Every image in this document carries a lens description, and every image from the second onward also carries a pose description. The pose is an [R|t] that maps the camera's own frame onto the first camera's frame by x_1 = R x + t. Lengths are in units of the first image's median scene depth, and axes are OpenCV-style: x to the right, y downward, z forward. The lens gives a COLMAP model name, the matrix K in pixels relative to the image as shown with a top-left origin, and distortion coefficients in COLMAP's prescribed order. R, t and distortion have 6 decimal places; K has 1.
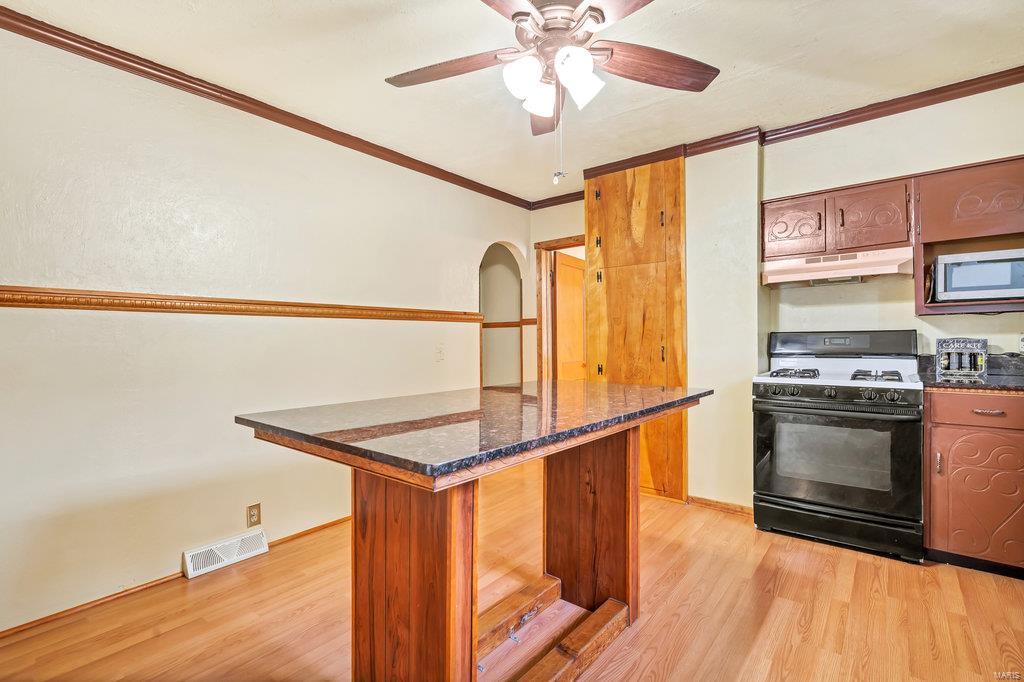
lens RADIAL K [[470.9, 0, 508.3], [0, 470.9, 335.6], [0, 0, 1]] dist [0.000823, 0.000163]
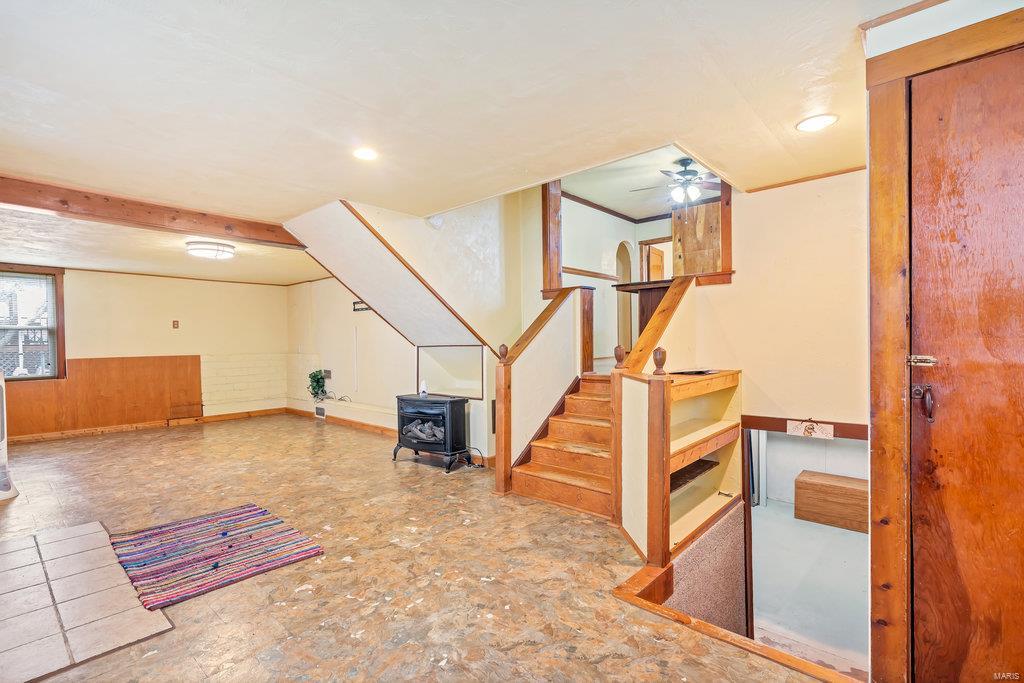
lens RADIAL K [[470.9, 0, 514.4], [0, 470.9, 342.7], [0, 0, 1]] dist [0.000823, 0.000163]
pose [[0.999062, -0.007597, -0.042628, -0.455705], [0.008099, 0.999900, 0.011608, 0.226189], [0.042535, -0.011942, 0.999024, -1.126315]]
